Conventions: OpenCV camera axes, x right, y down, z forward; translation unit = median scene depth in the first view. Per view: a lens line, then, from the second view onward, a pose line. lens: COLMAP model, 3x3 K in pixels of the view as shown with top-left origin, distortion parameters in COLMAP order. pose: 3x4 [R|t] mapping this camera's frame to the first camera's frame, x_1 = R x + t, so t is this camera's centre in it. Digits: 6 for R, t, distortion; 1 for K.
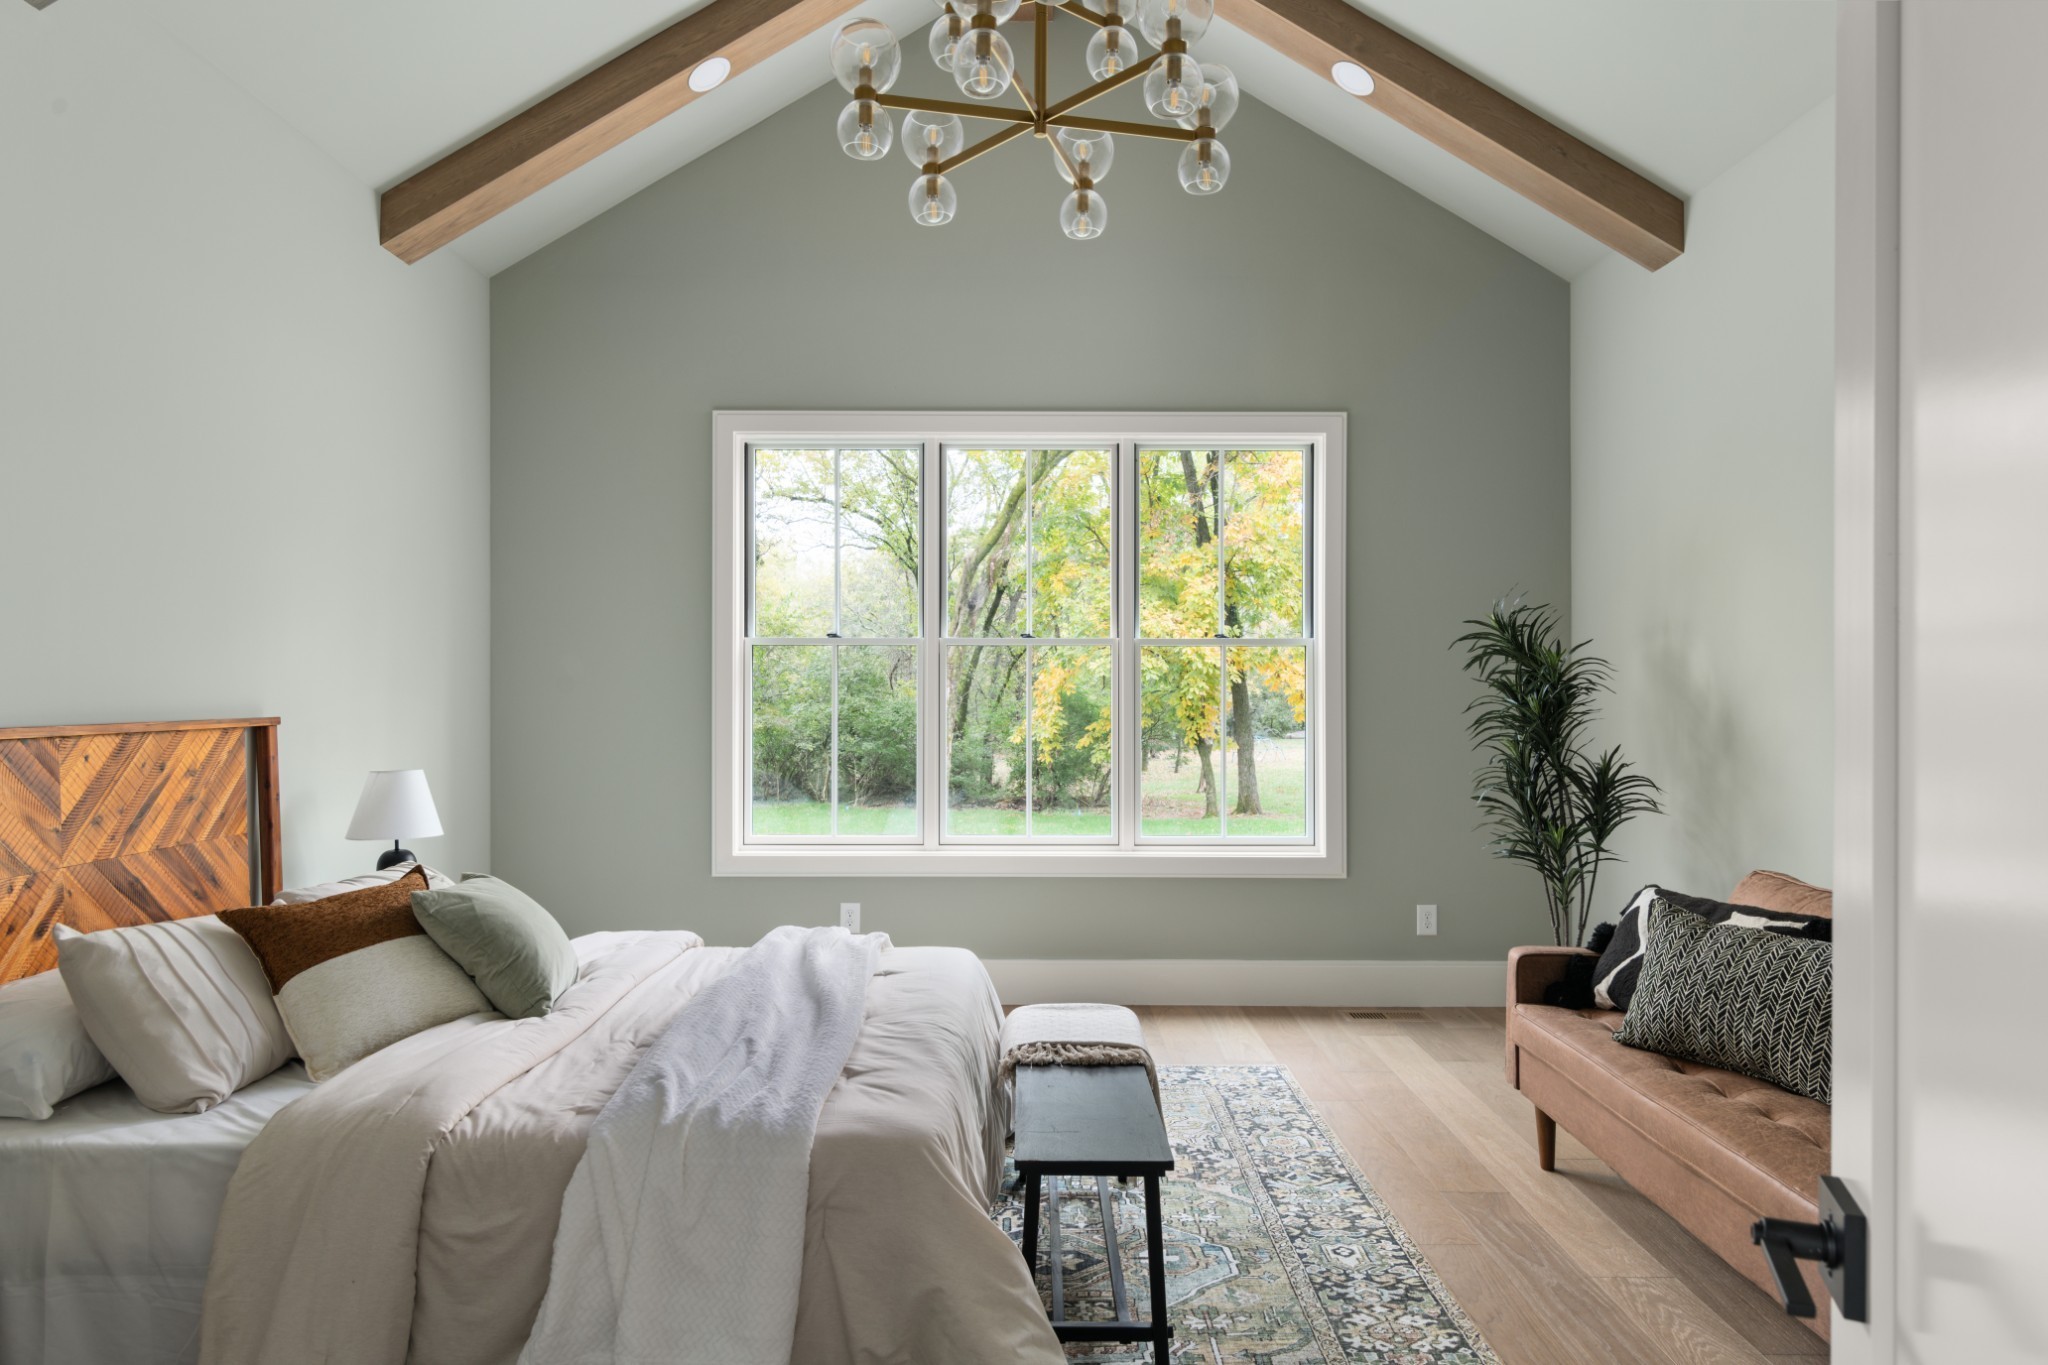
lens RADIAL K [[1210.9, 0, 981.4], [0, 1210.9, 690.0], [0, 0, 1]] dist [0.008007, 0.000509]
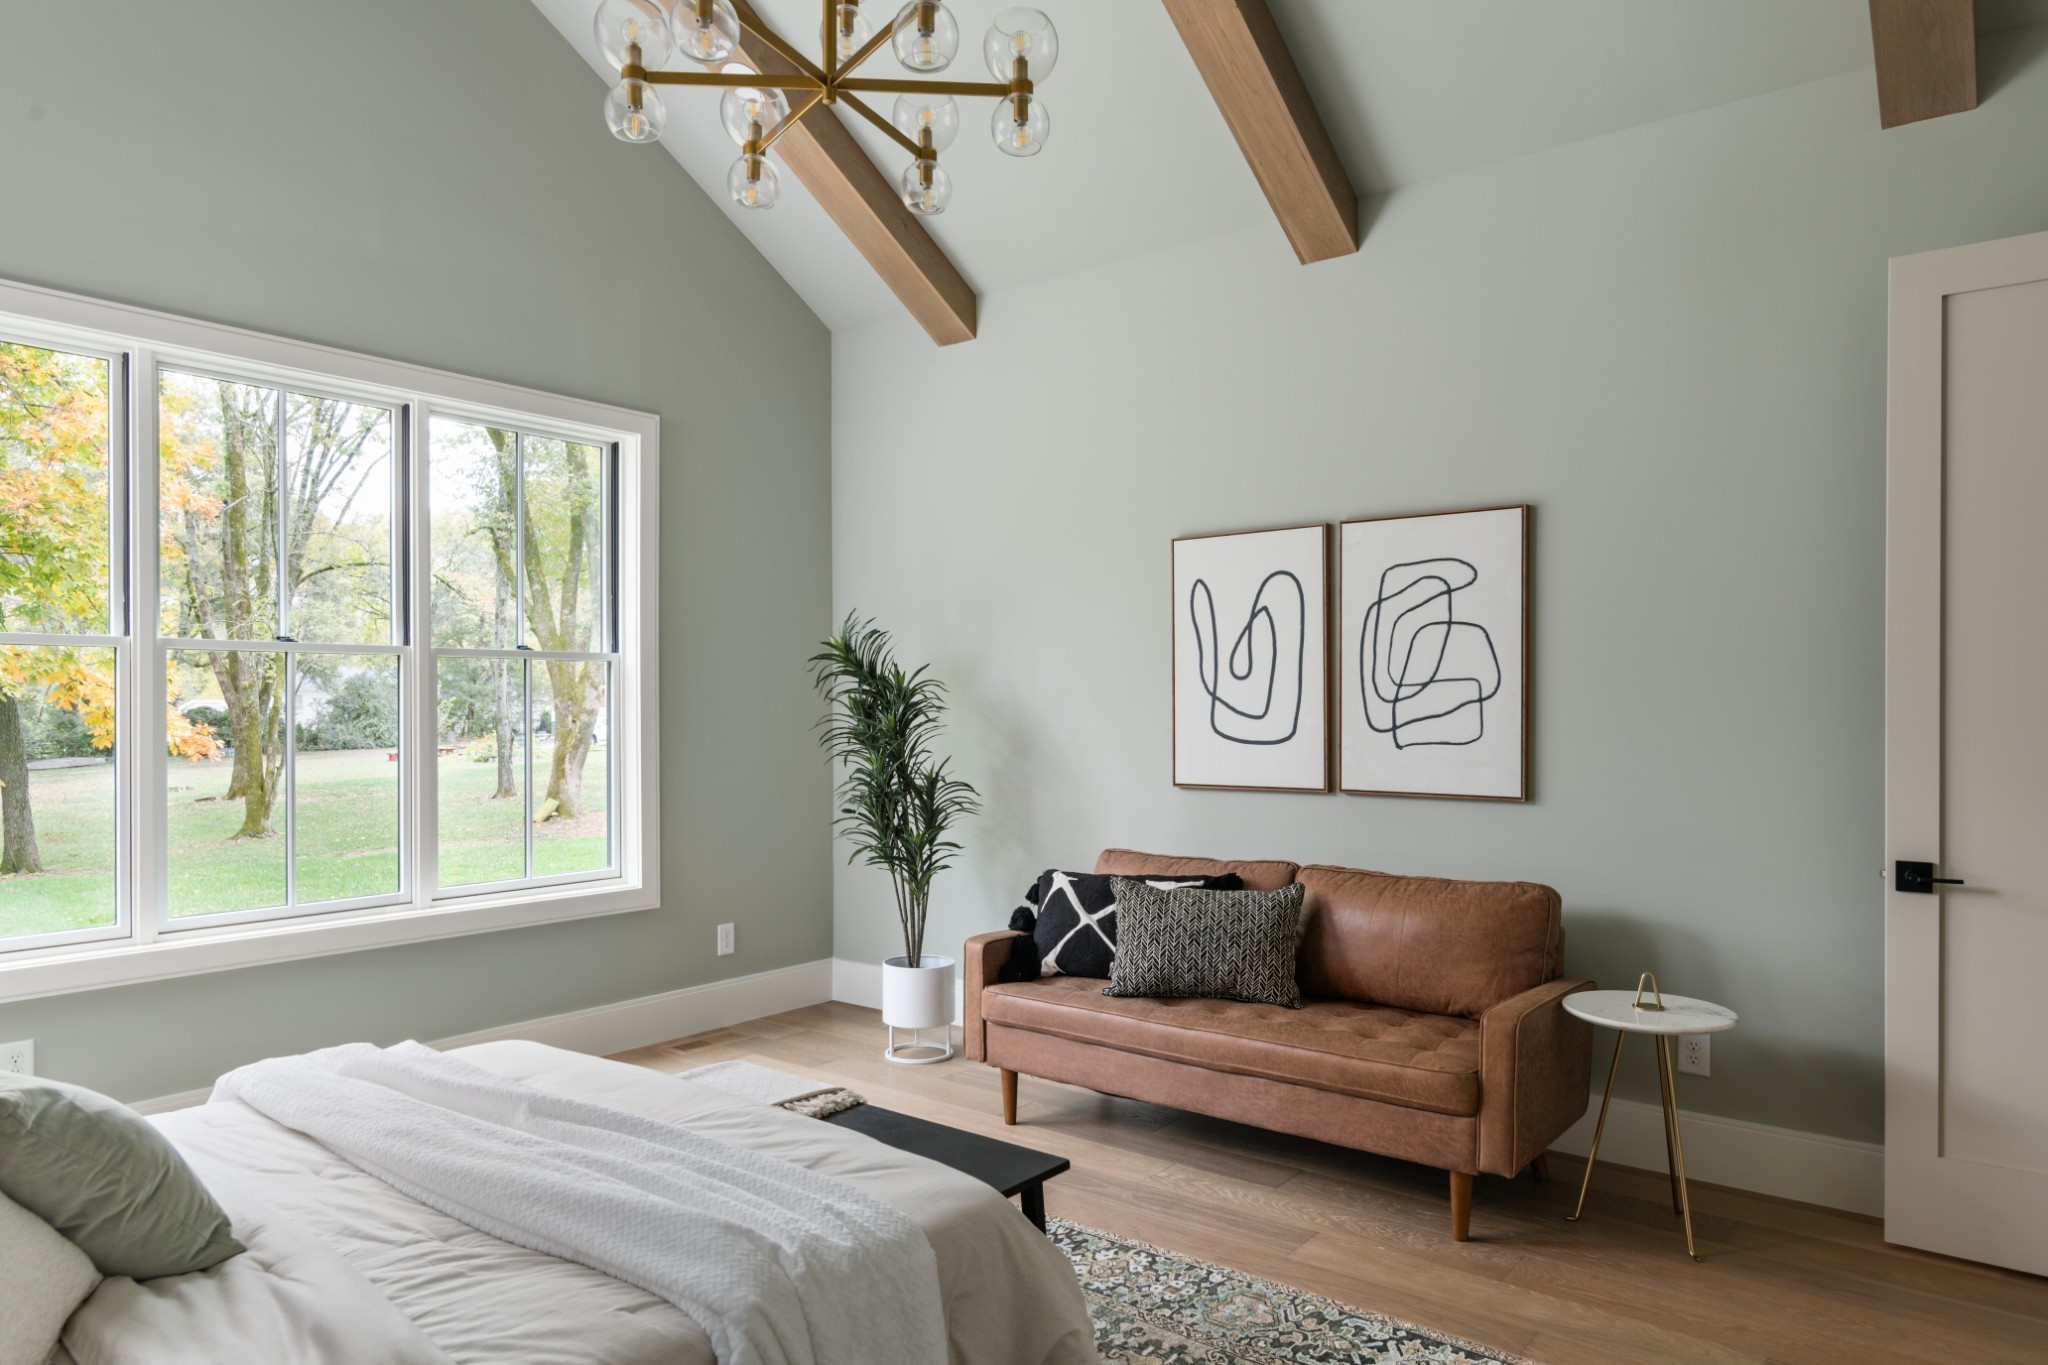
lens RADIAL K [[1303.0, 0, 1036.9], [0, 1303.0, 720.0], [0, 0, 1]] dist [0.000844, -0.000959]
pose [[0.619075, -0.011618, 0.785246, -0.496829], [0.002801, 0.999917, 0.012586, -0.005659], [-0.785327, -0.005592, 0.619056, 0.215675]]
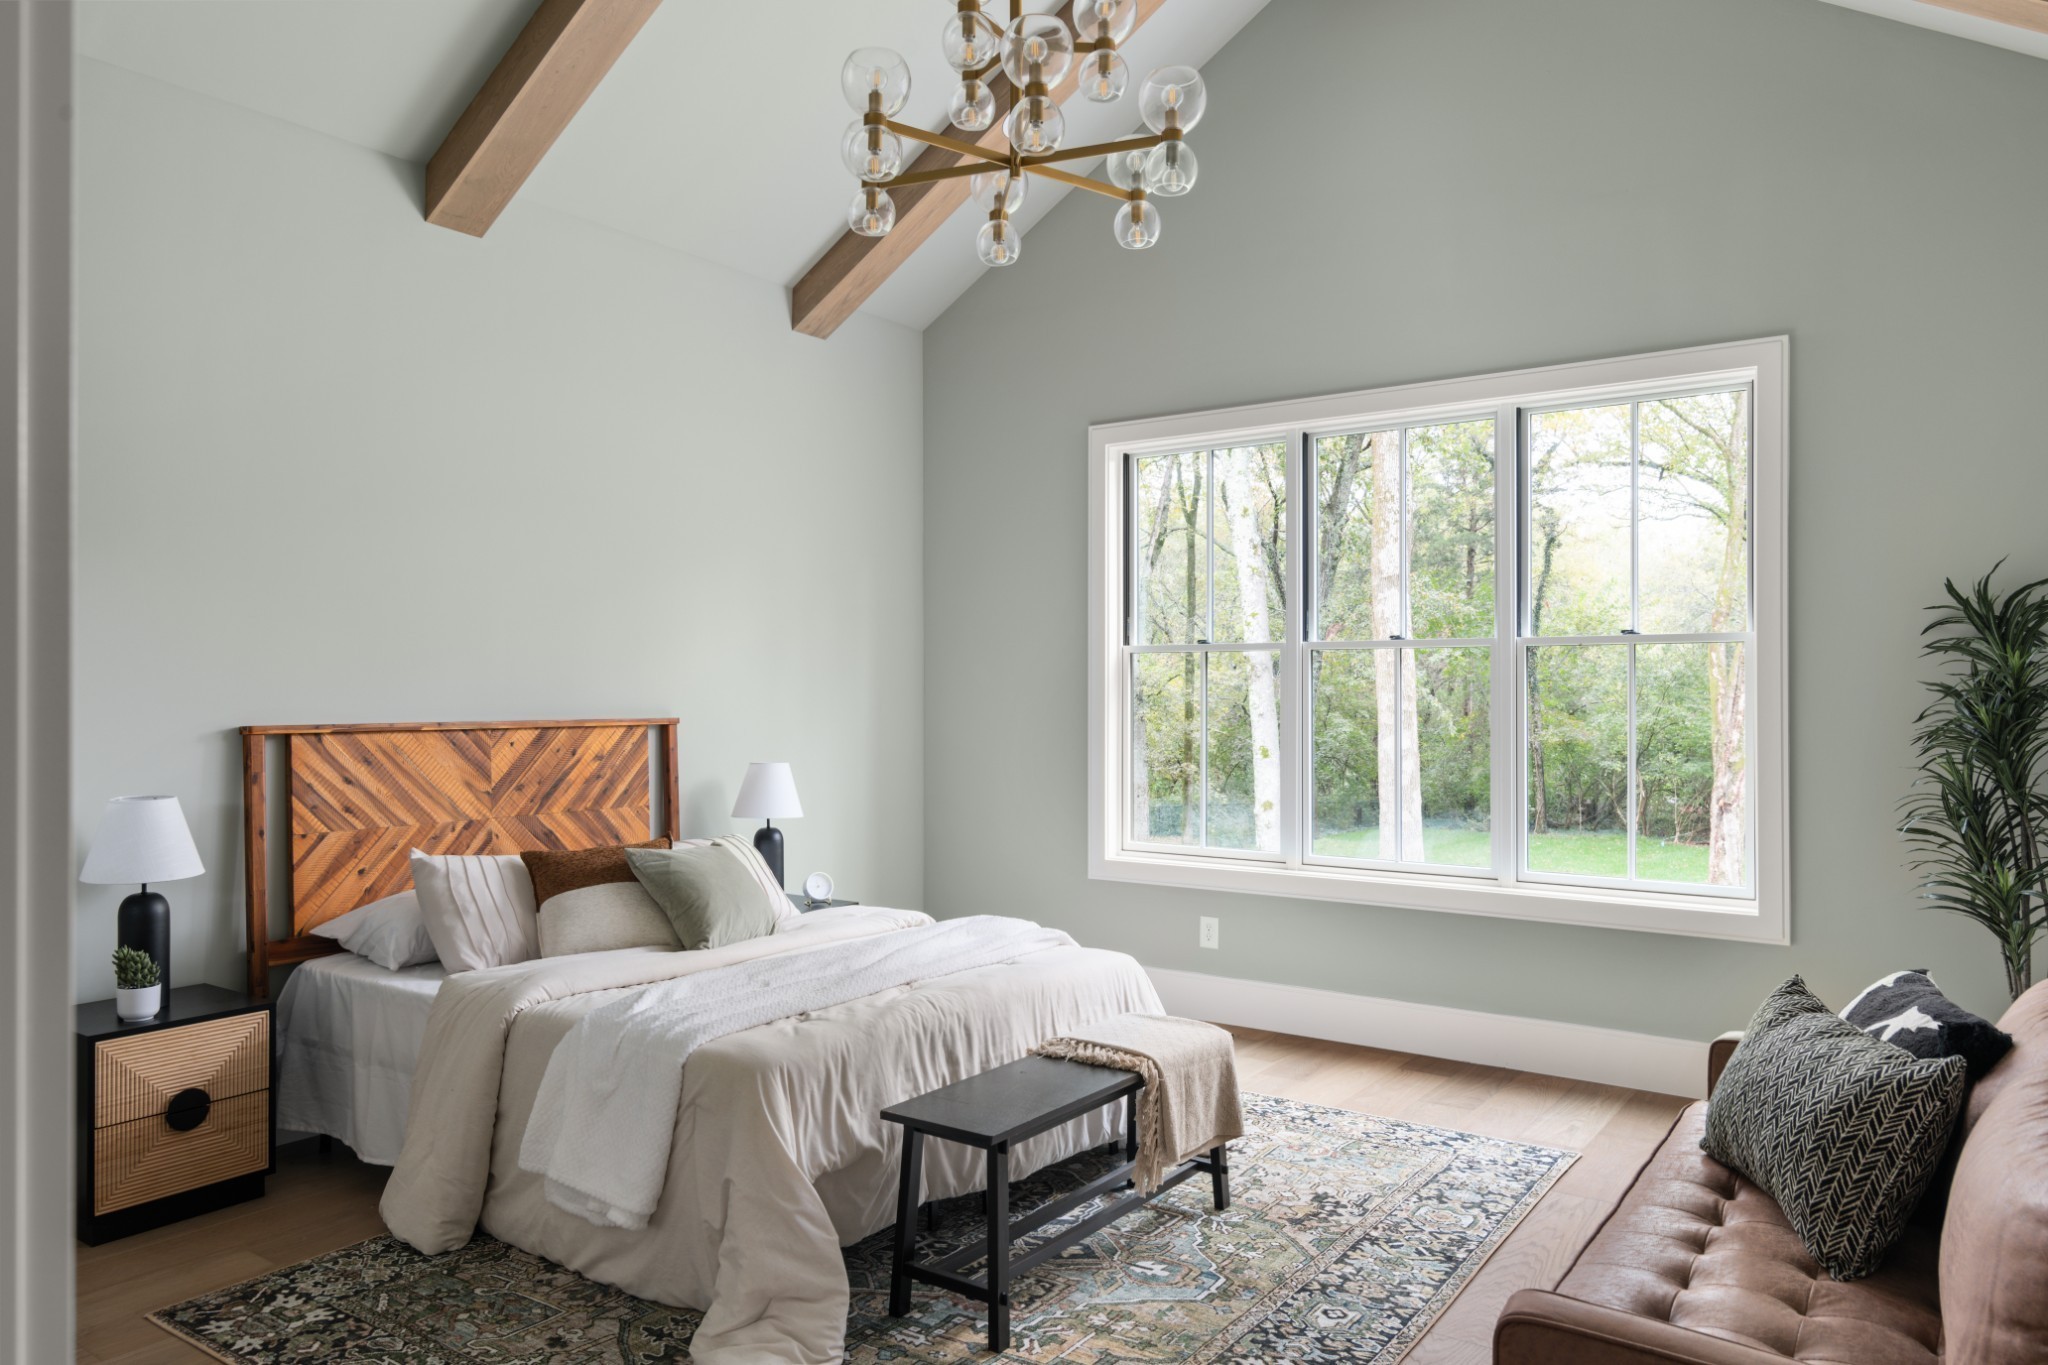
lens RADIAL K [[1391.0, 0, 1018.9], [0, 1391.0, 692.7], [0, 0, 1]] dist [0.009214, 0.001939]
pose [[0.811247, -0.000370, -0.584704, 0.614042], [-0.001188, 0.999997, -0.002281, -0.001877], [0.584703, 0.002545, 0.811244, 0.007066]]
